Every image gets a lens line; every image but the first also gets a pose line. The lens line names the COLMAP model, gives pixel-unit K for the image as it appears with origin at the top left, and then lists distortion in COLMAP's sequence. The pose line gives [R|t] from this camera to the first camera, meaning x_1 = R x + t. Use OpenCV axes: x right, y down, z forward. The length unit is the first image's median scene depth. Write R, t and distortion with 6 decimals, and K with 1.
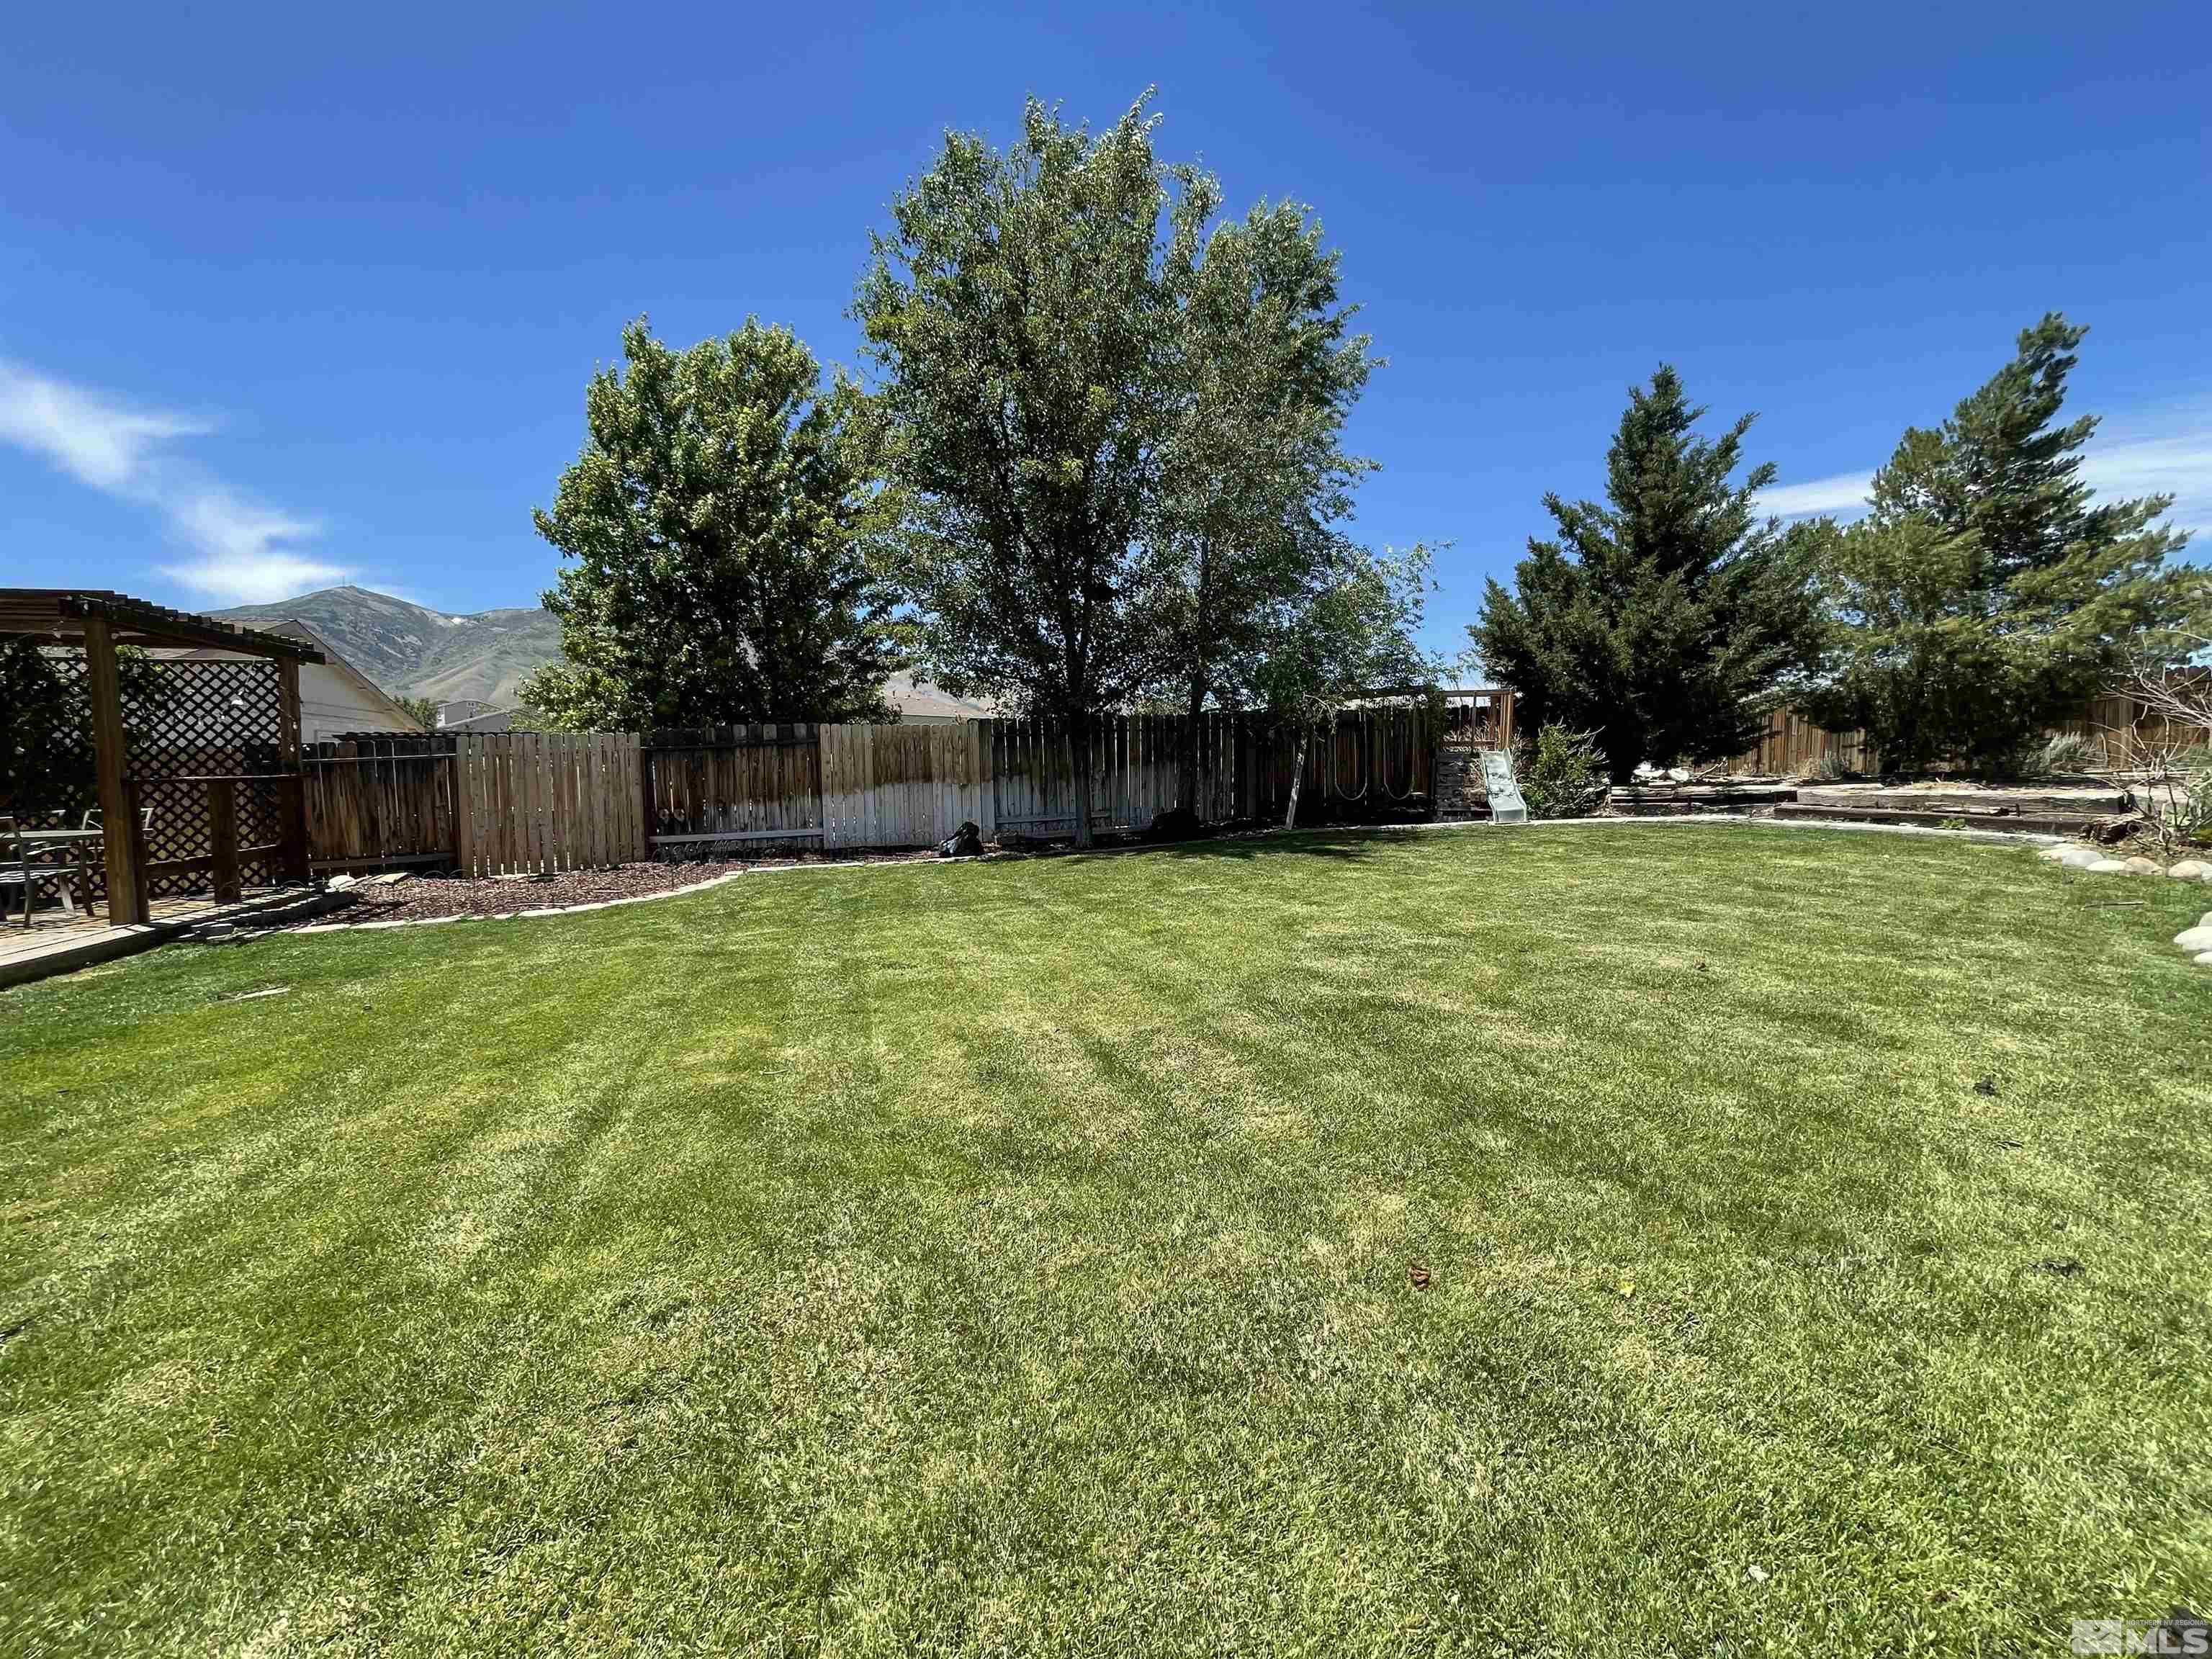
lens RADIAL K [[891.3, 0, 1106.0], [0, 891.3, 829.5], [0, 0, 1]] dist [0.001385, 0.000131]
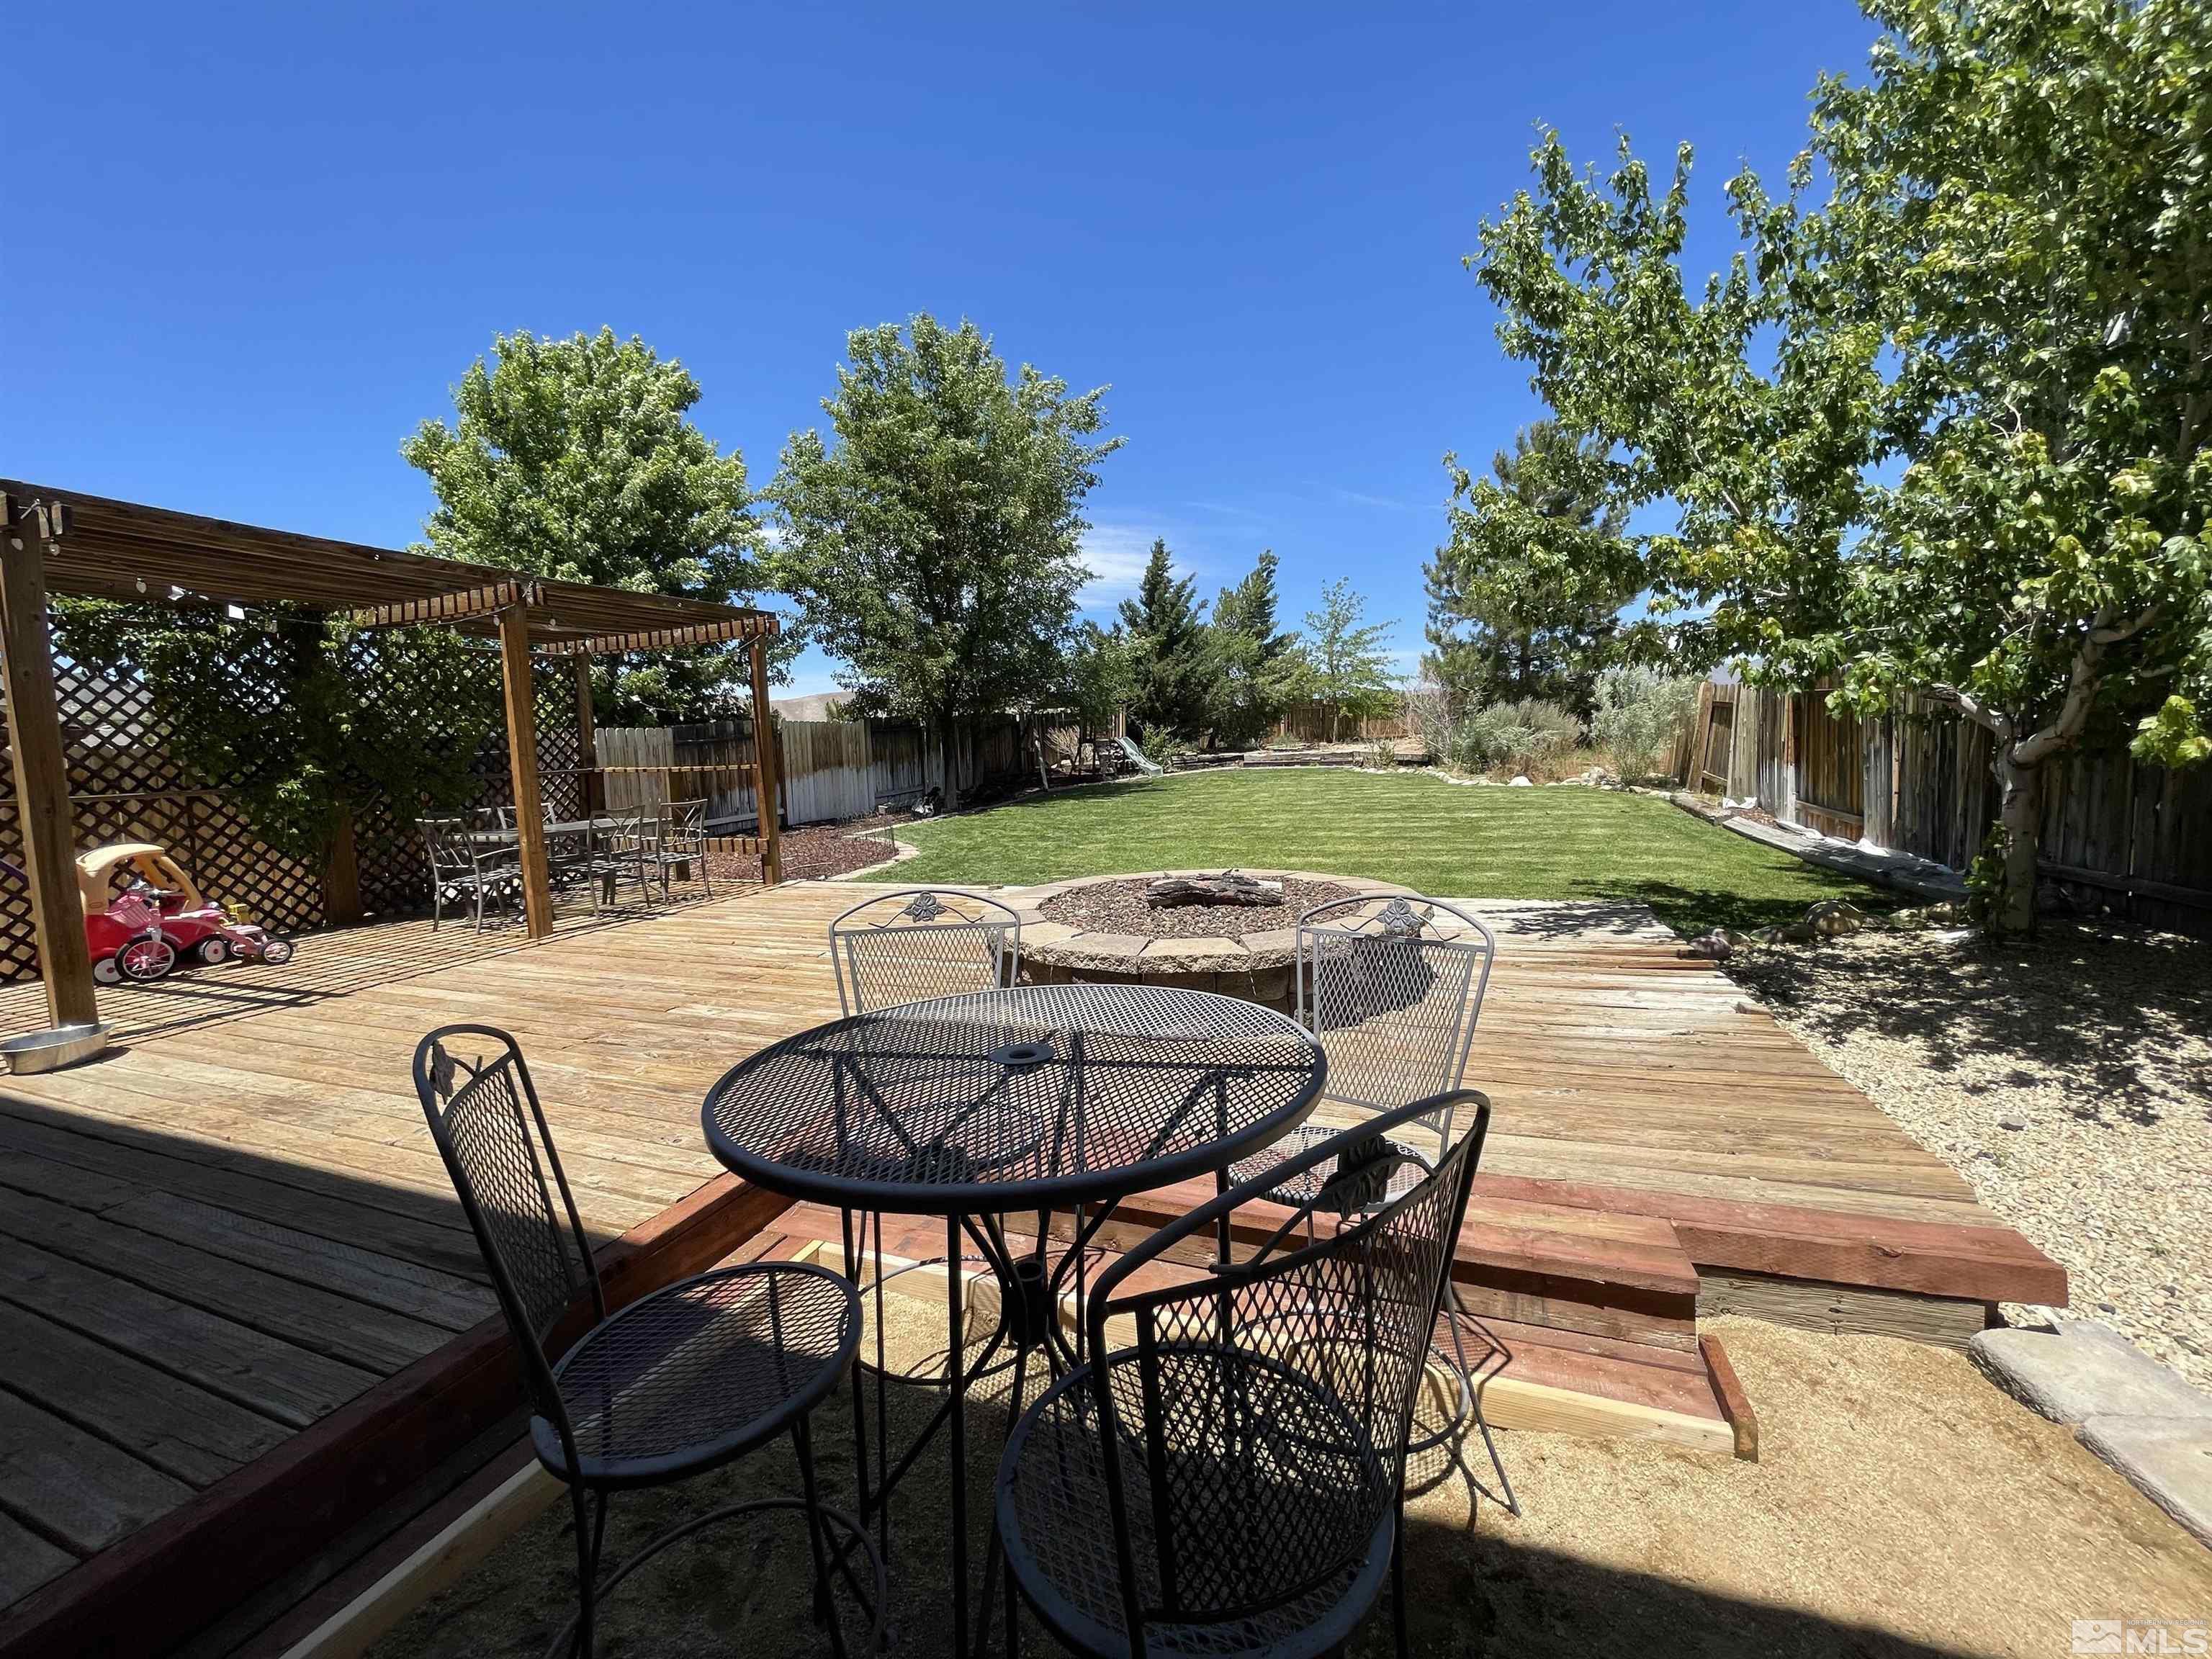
lens RADIAL K [[891.3, 0, 1106.0], [0, 891.3, 829.5], [0, 0, 1]] dist [0.001385, 0.000131]
pose [[0.615397, -0.088645, 0.783216, -1.069319], [0.094112, 0.994811, 0.038647, 0.022217], [-0.782578, 0.049927, 0.620547, -0.078988]]
